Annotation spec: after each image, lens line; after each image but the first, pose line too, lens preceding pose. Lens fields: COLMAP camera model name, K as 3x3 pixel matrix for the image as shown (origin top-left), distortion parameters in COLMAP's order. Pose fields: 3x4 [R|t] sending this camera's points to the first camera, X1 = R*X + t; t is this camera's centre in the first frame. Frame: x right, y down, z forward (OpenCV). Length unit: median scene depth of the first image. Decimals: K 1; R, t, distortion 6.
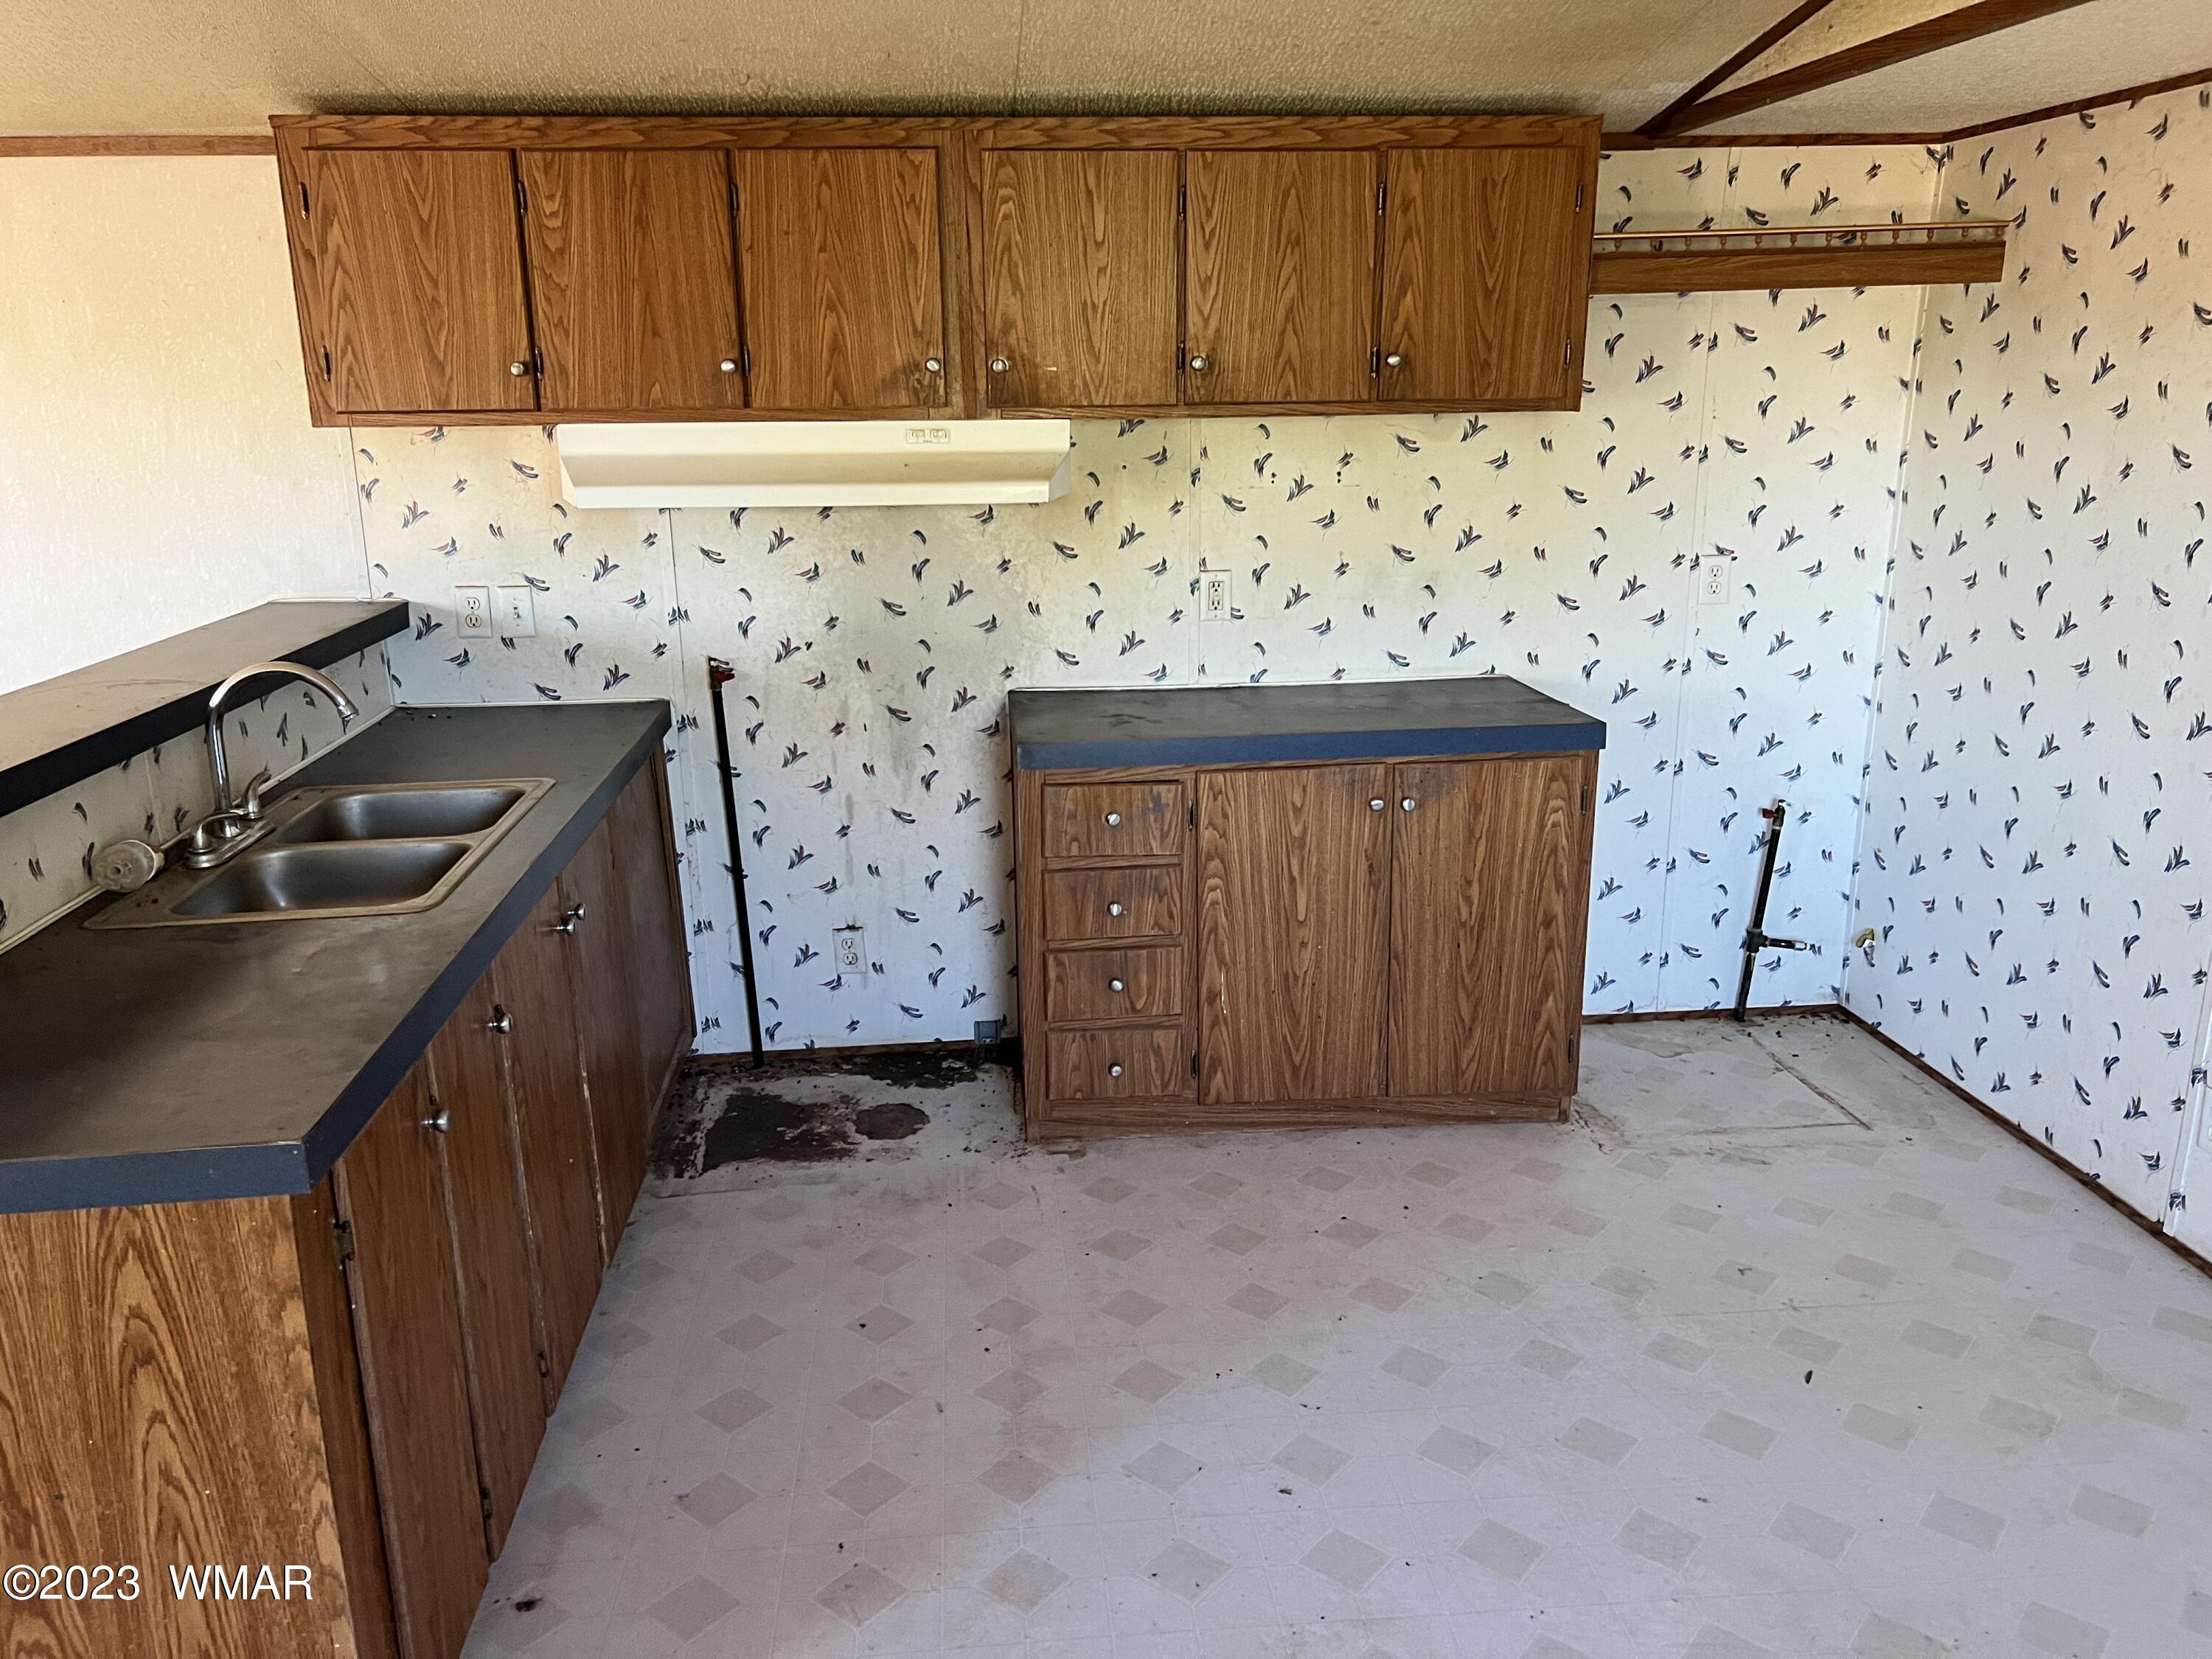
lens RADIAL K [[1670.5, 0, 1102.6], [0, 1670.5, 833.1], [0, 0, 1]] dist [-0.010140, -0.006846]
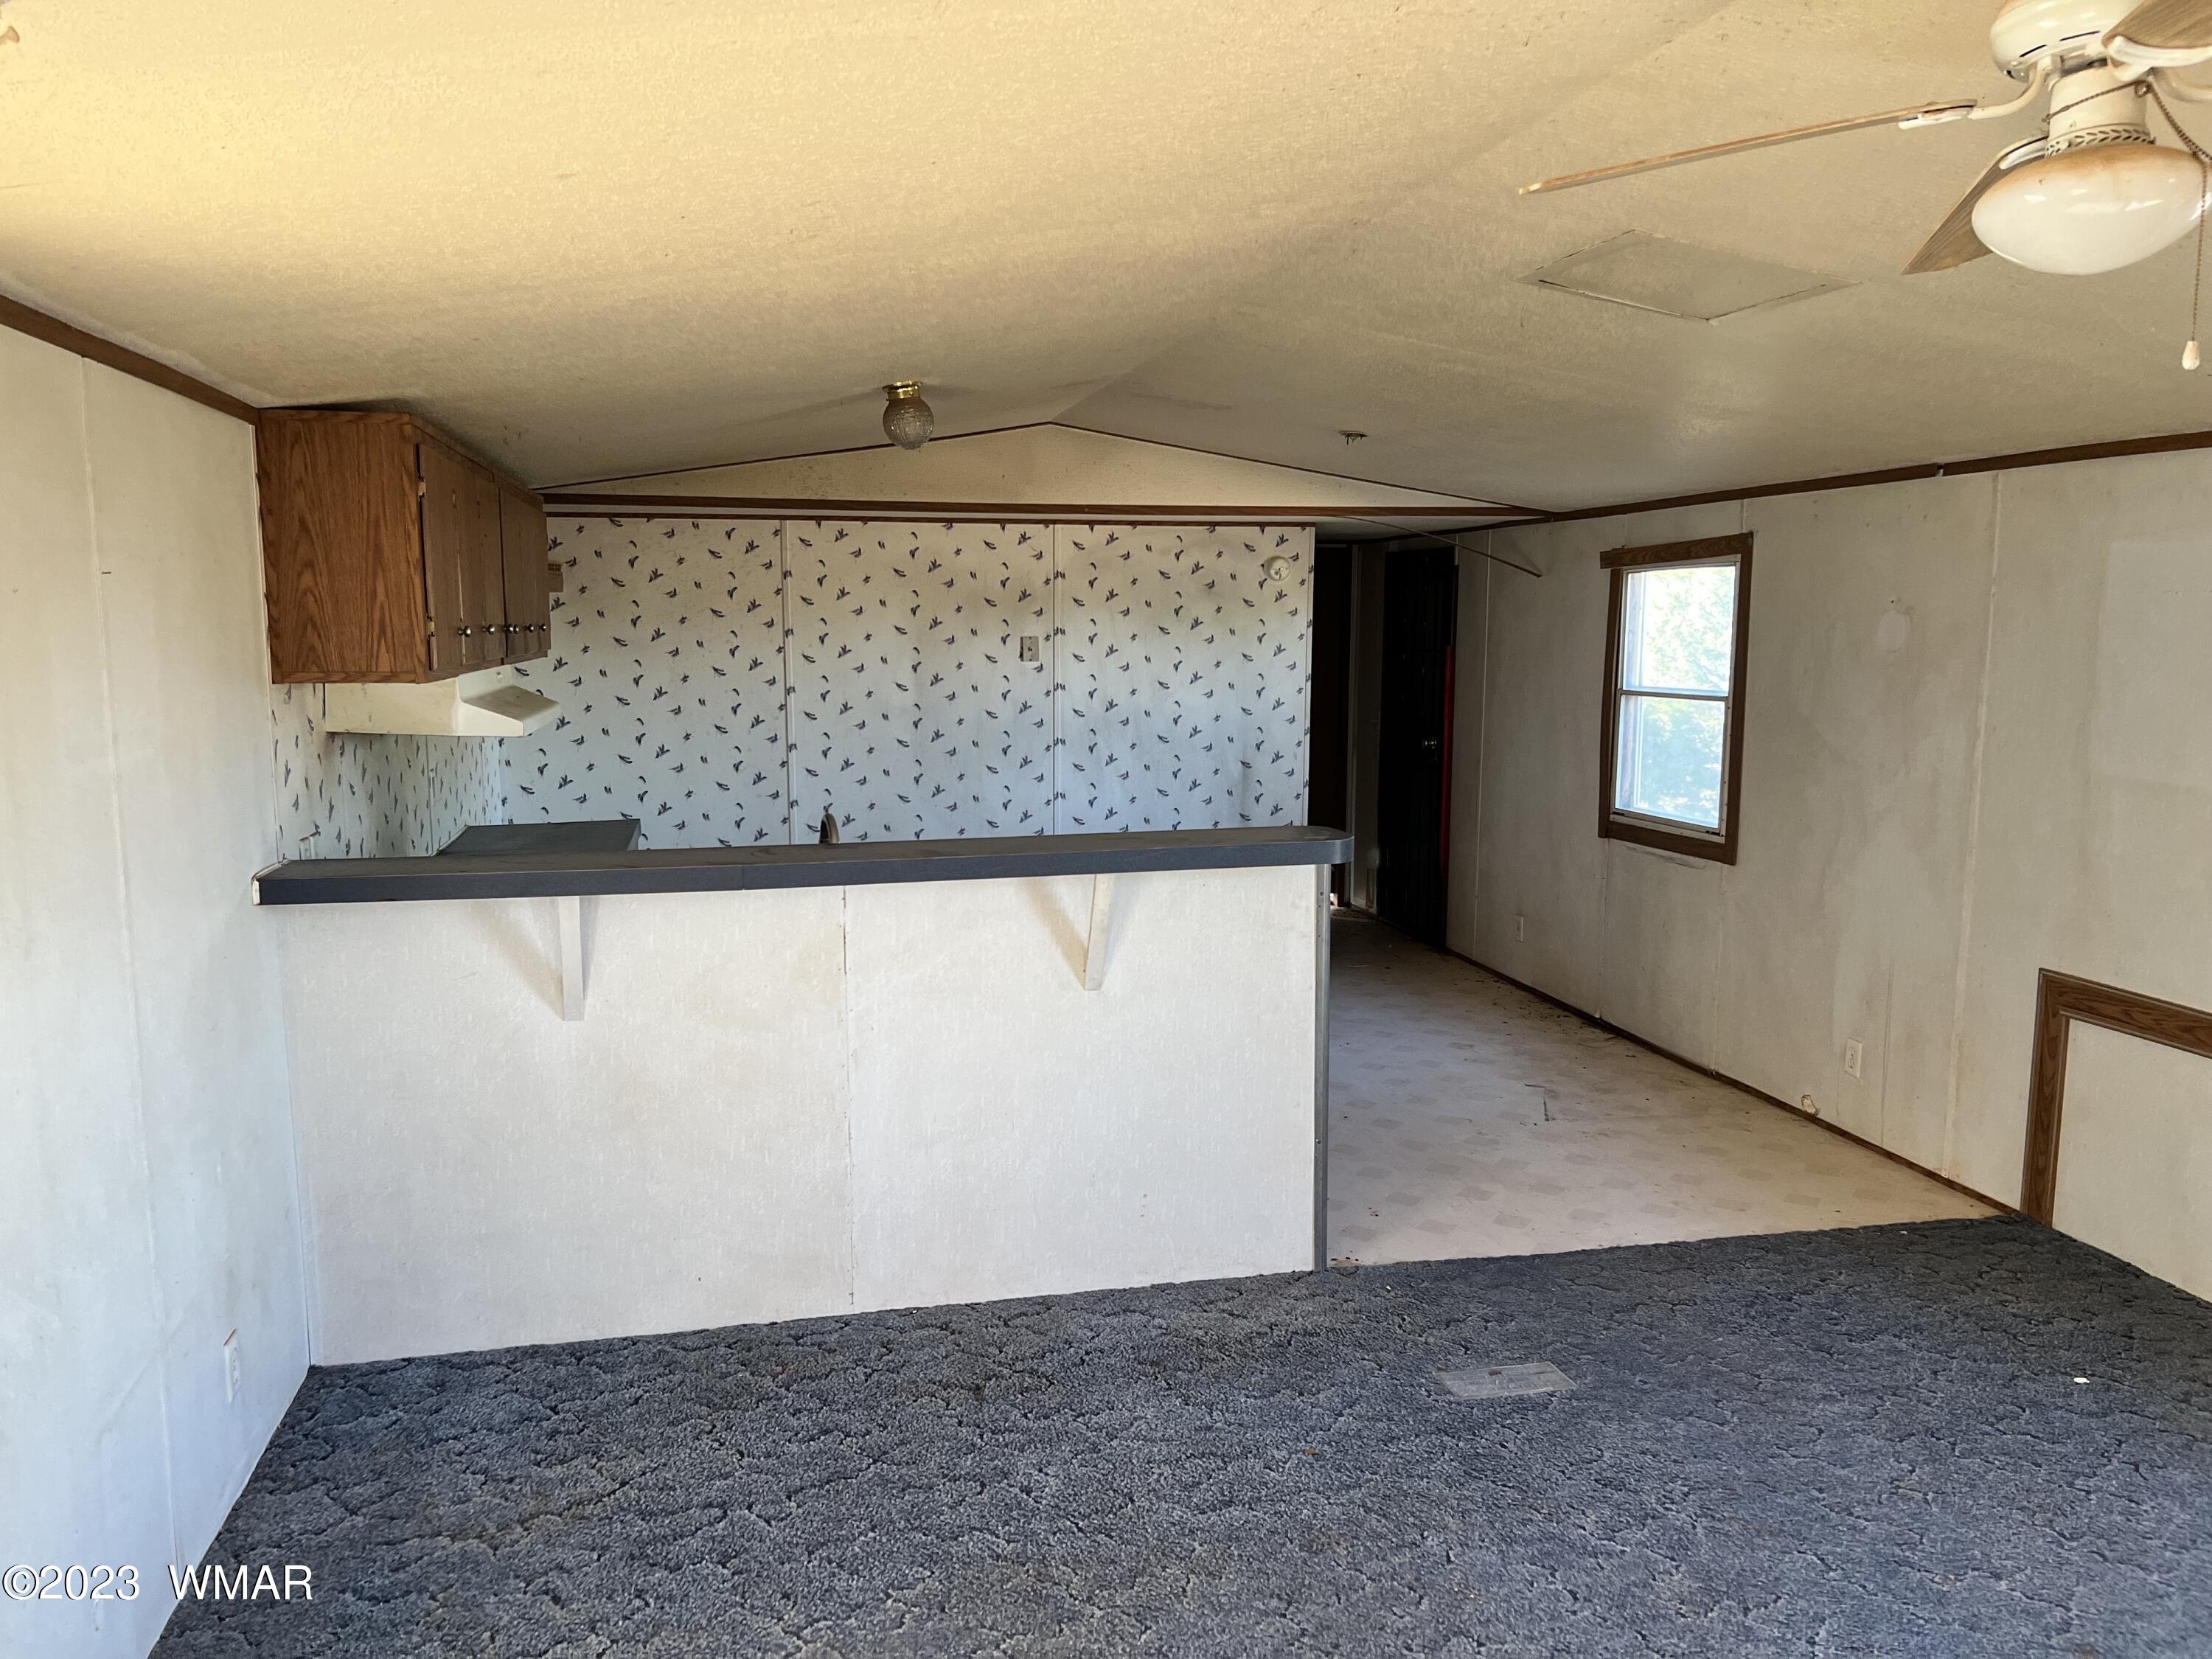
lens RADIAL K [[1670.5, 0, 1105.2], [0, 1670.5, 833.3], [0, 0, 1]] dist [-0.010140, -0.006846]
pose [[-0.118217, -0.114931, 0.986314, -1.653511], [0.262452, 0.954341, 0.142662, -0.184586], [-0.957676, 0.275725, -0.082655, 0.673730]]
